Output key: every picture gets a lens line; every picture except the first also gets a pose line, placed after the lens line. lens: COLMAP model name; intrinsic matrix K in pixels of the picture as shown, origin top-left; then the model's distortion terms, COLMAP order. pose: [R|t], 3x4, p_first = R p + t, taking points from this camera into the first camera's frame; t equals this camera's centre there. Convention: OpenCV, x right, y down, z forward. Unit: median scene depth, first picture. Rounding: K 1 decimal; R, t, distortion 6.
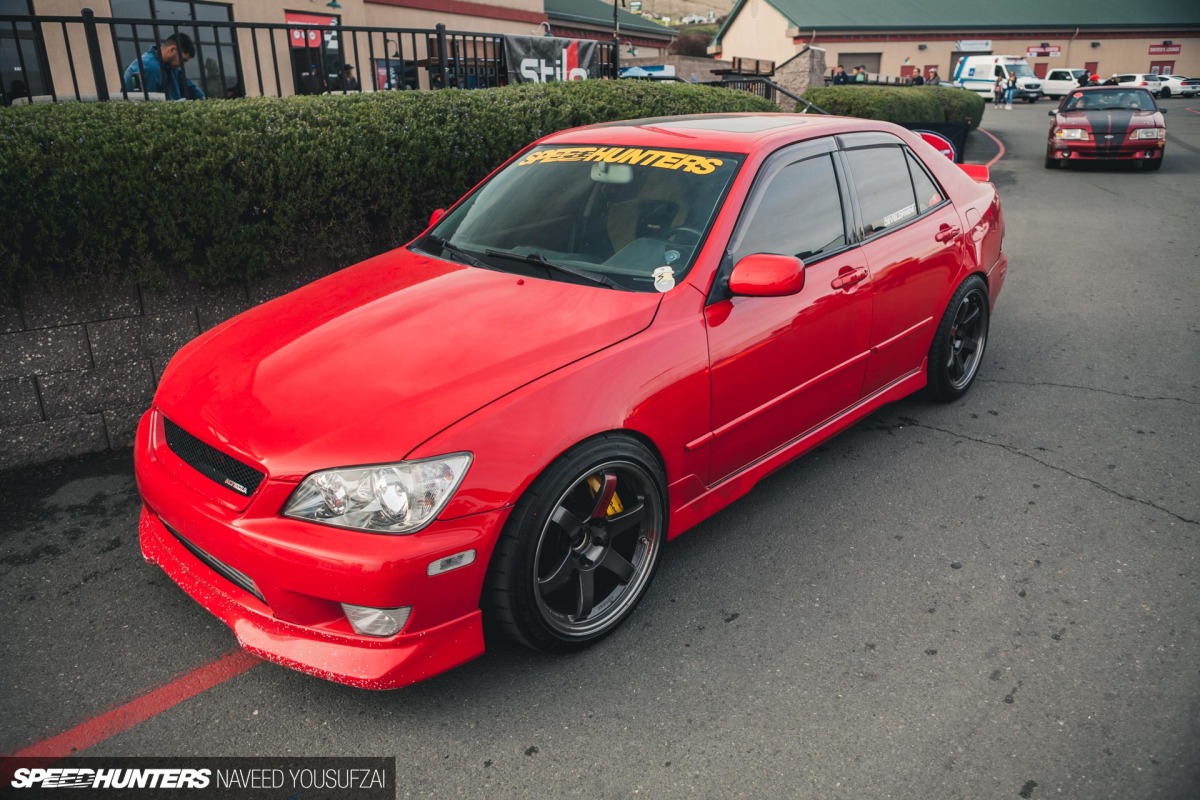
lens RADIAL K [[868.3, 0, 647.4], [0, 868.3, 397.2], [0, 0, 1]] dist [-0.040363, 0.023569]
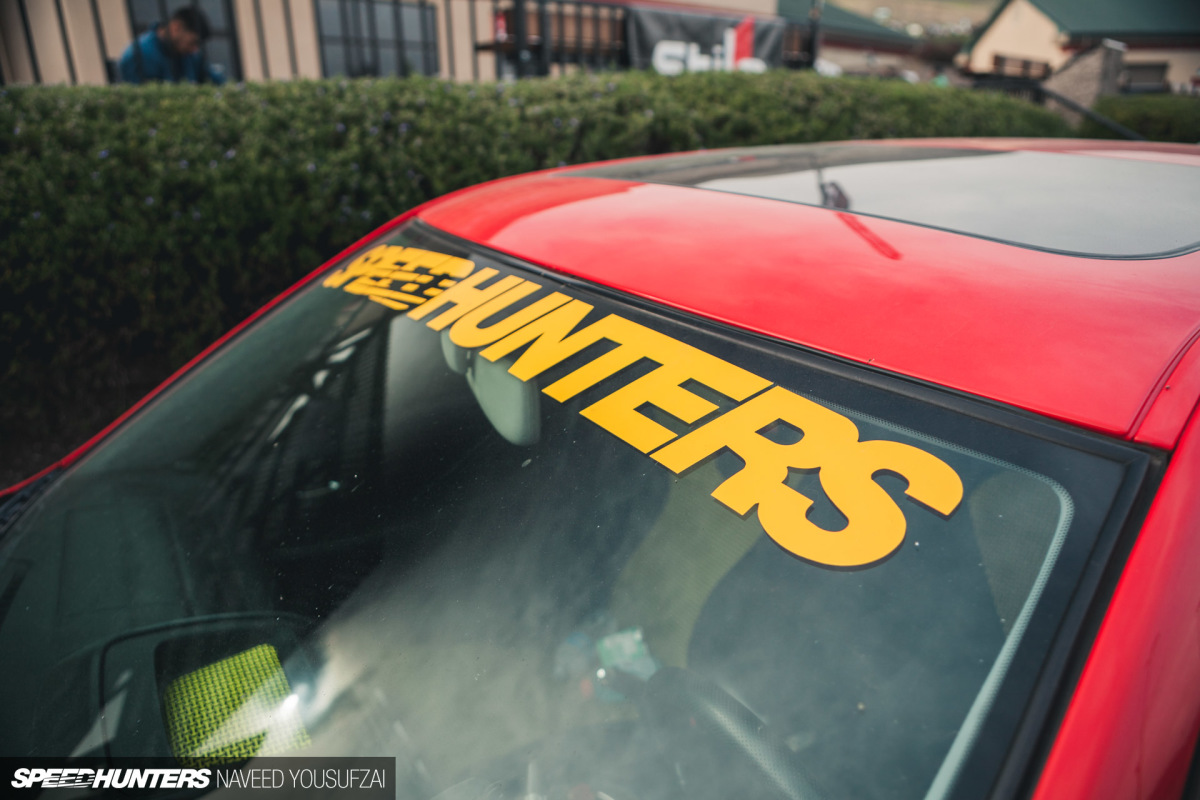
lens RADIAL K [[868.3, 0, 647.4], [0, 868.3, 397.2], [0, 0, 1]] dist [-0.040363, 0.023569]
pose [[0.966533, 0.094371, -0.238556, 0.049079], [-0.097139, 0.995271, 0.000154, -0.203335], [0.237442, 0.023024, 0.971129, 0.605977]]
